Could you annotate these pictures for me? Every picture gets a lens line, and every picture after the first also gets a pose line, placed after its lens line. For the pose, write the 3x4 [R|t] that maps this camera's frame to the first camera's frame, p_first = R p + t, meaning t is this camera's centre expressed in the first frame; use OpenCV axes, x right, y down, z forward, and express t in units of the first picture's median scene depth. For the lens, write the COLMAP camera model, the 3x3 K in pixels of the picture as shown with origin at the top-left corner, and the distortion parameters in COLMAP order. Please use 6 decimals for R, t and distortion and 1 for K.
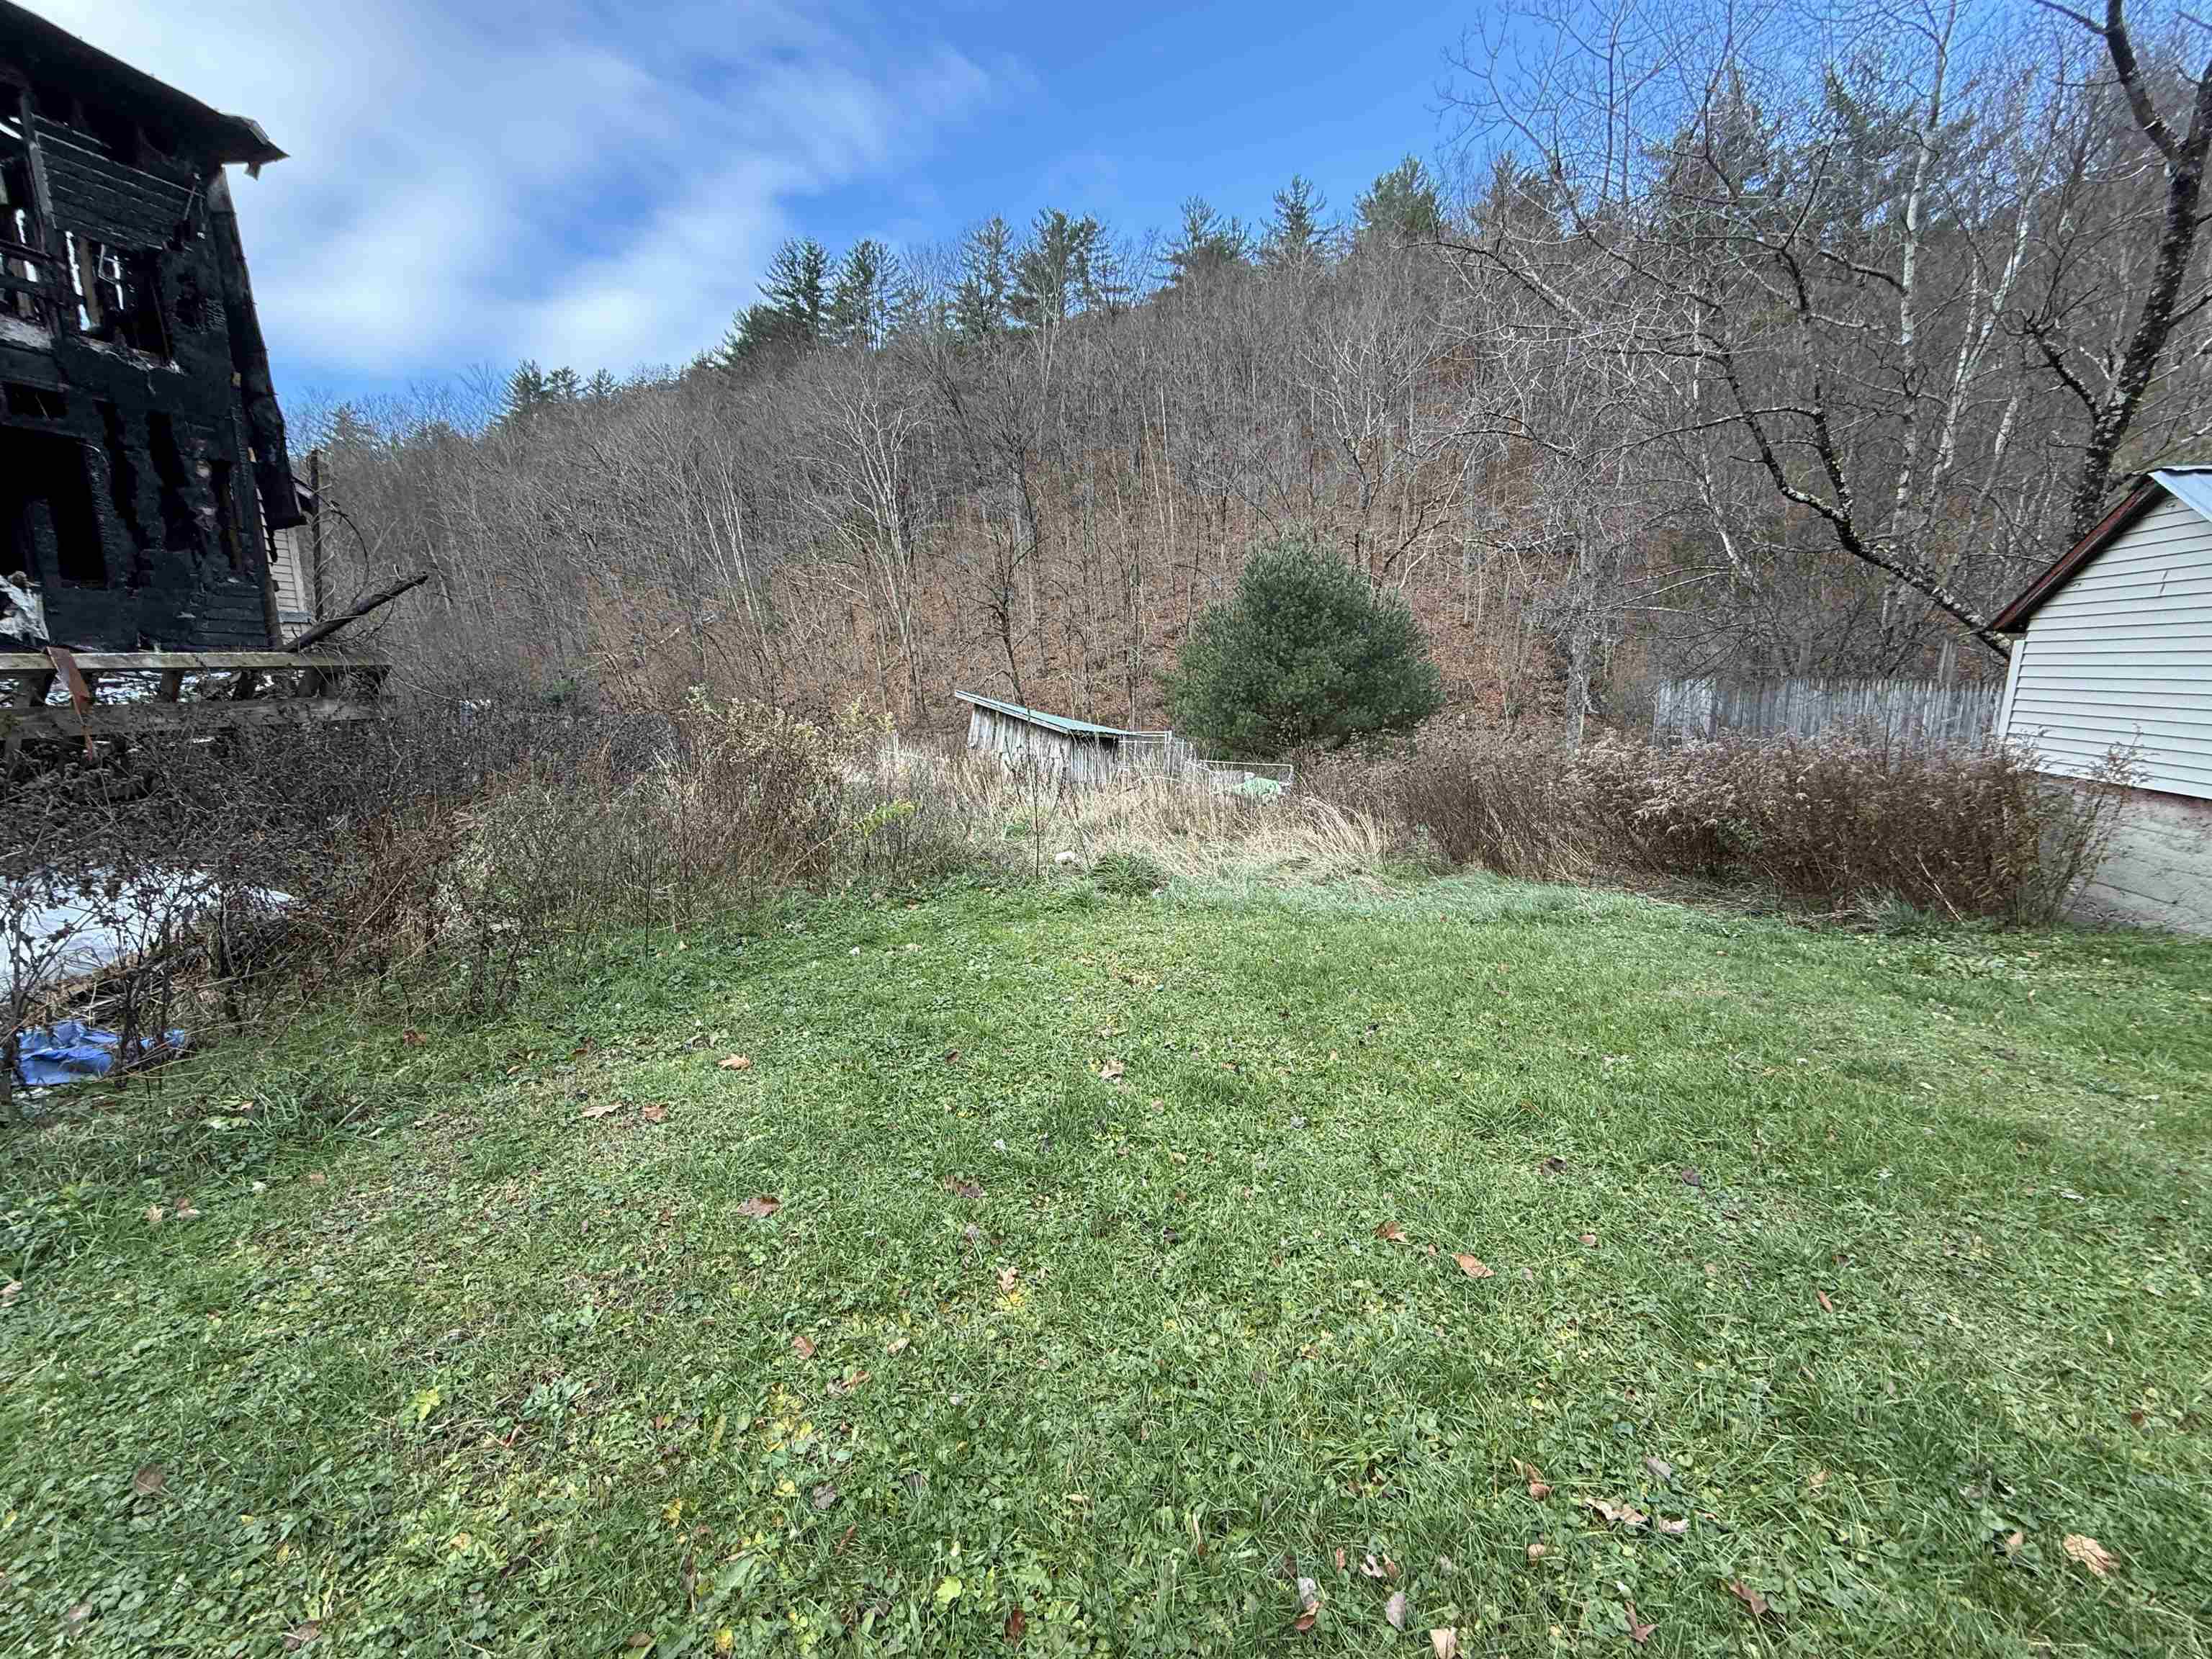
lens RADIAL K [[877.4, 0, 1100.3], [0, 877.4, 828.7], [0, 0, 1]] dist [-0.000444, 0.000205]
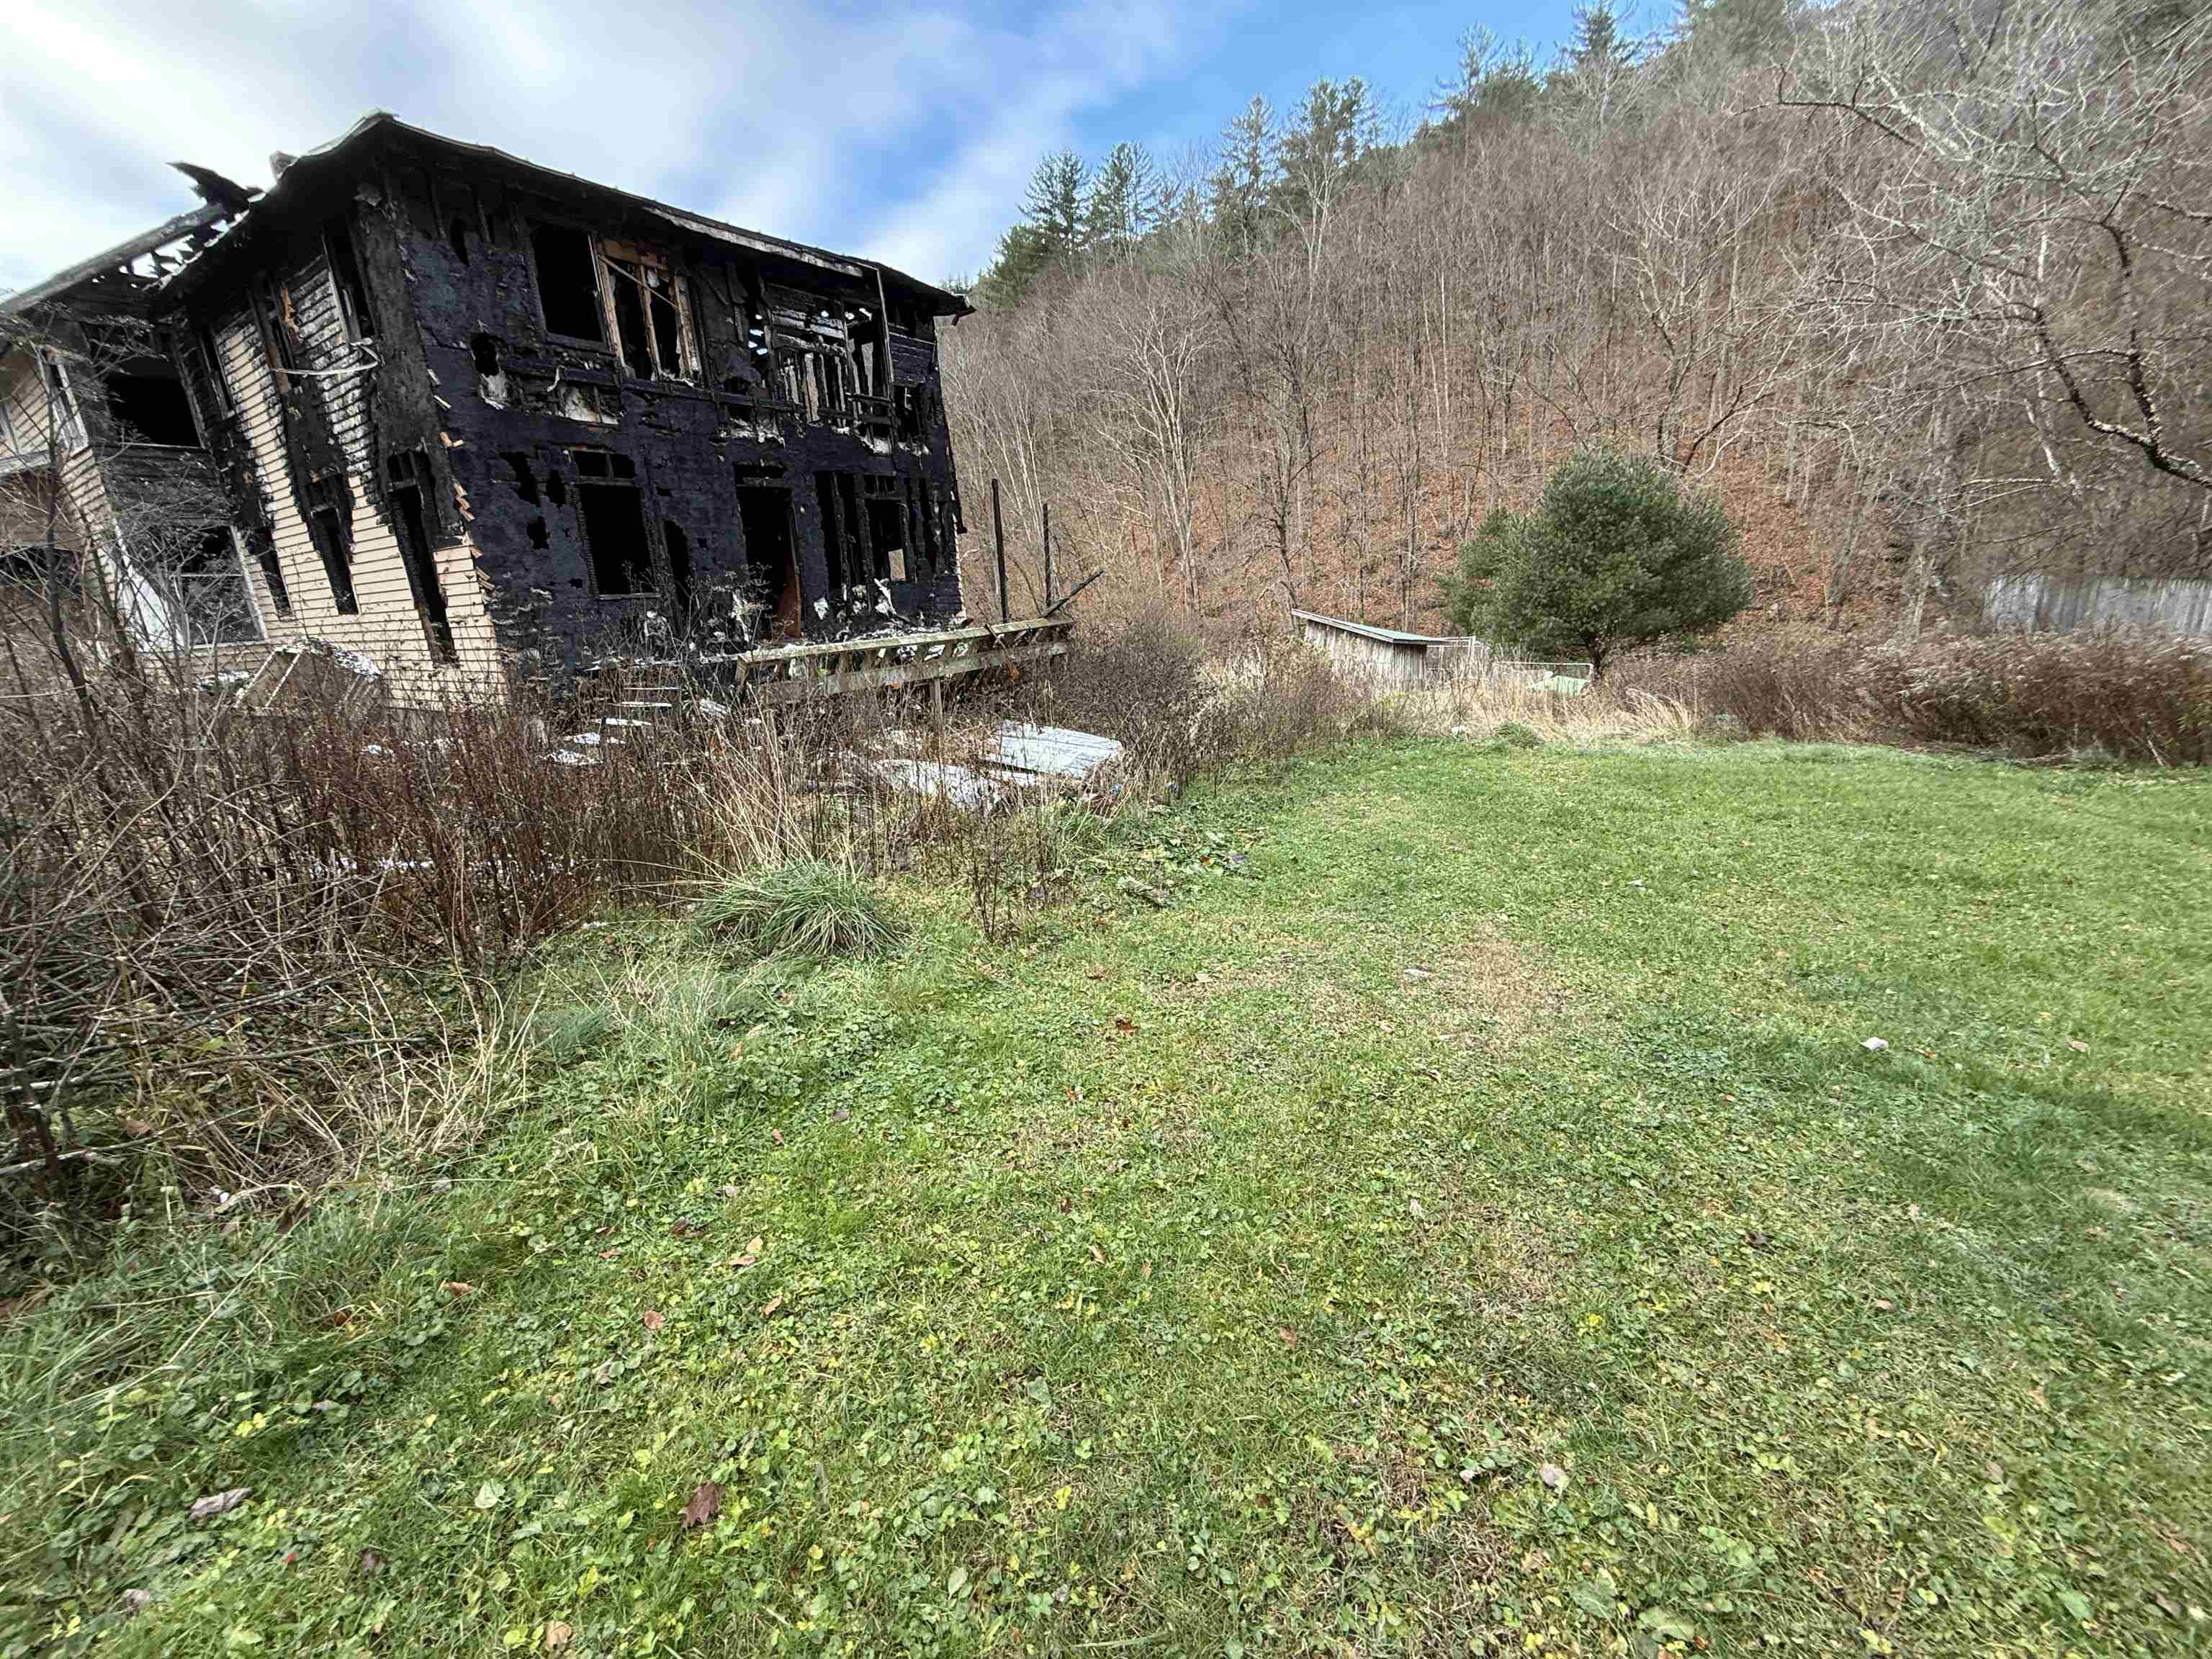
lens RADIAL K [[877.4, 0, 1100.3], [0, 877.4, 828.7], [0, 0, 1]] dist [-0.000444, 0.000205]
pose [[0.967413, 0.022049, -0.252242, -0.087053], [0.004770, 0.994438, 0.105219, 0.013772], [0.253159, -0.102993, 0.961927, -0.221285]]
